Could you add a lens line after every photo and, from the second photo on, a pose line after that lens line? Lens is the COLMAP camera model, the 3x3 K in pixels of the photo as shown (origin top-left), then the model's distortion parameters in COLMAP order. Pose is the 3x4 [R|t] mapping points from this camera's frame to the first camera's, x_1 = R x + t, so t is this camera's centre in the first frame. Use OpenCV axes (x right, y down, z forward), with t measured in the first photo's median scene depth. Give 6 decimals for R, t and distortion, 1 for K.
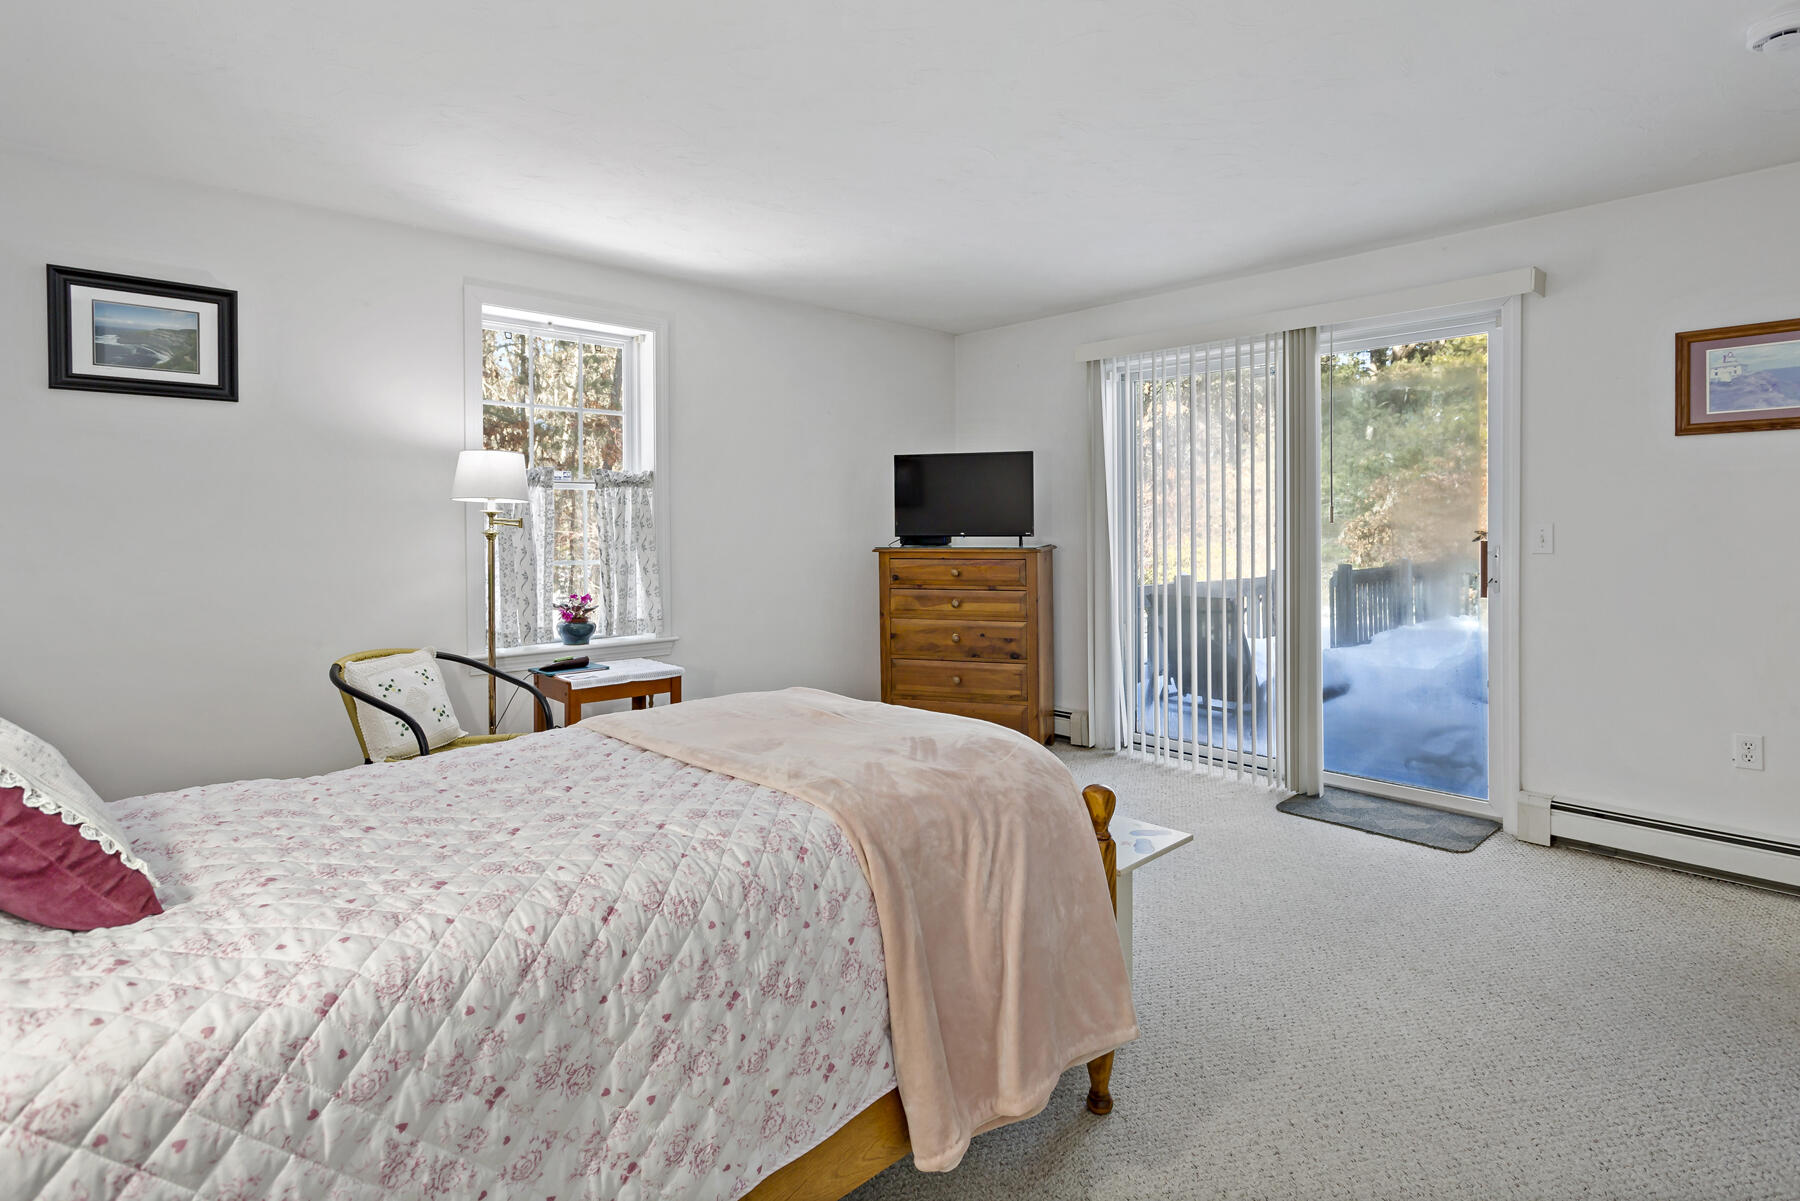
lens RADIAL K [[899.9, 0, 944.7], [0, 899.9, 540.1], [0, 0, 1]] dist [0.001783, 0.000046]
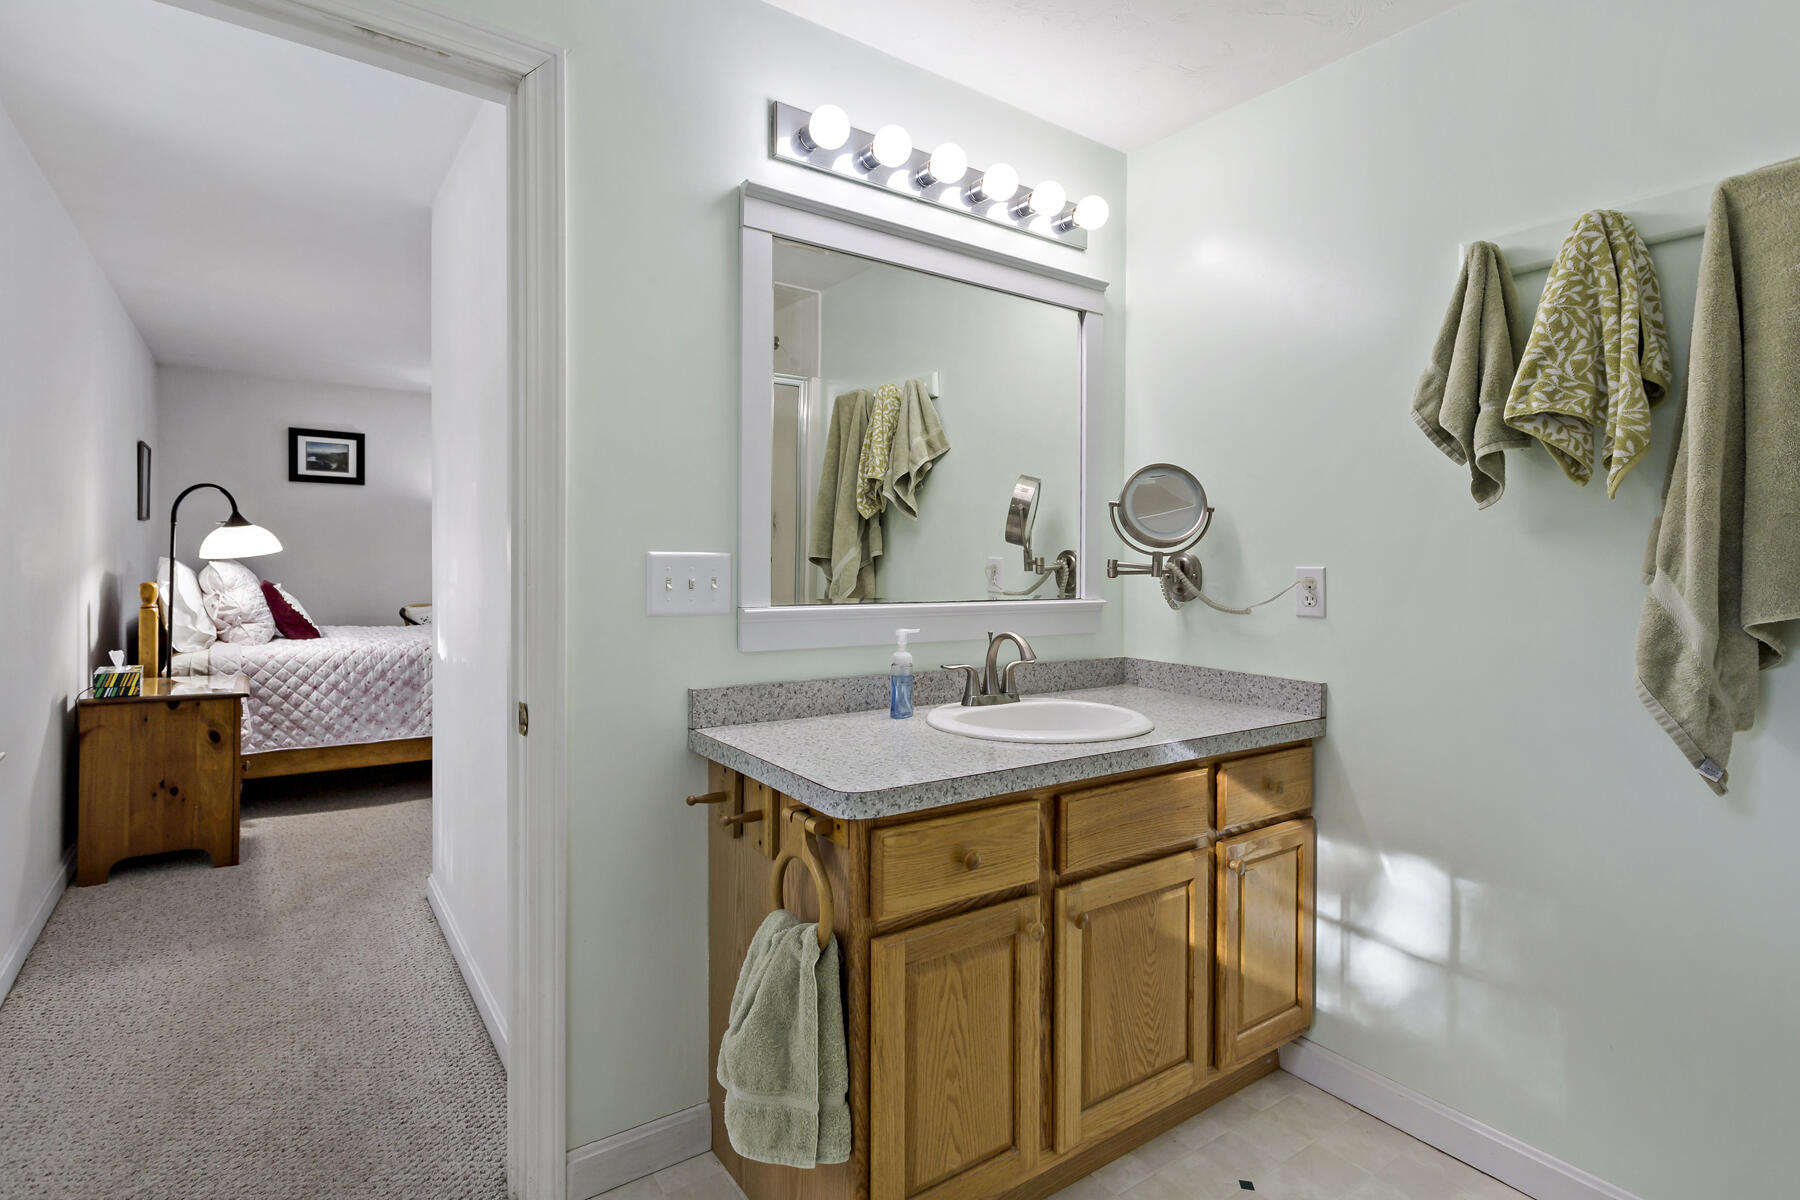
lens RADIAL K [[899.9, 0, 899.2], [0, 899.9, 588.2], [0, 0, 1]] dist [0.001783, 0.000046]
pose [[0.985150, 0.027994, -0.169398, 0.928323], [-0.024640, 0.999457, 0.021867, 0.015222], [0.169919, -0.017369, 0.985305, -0.995550]]
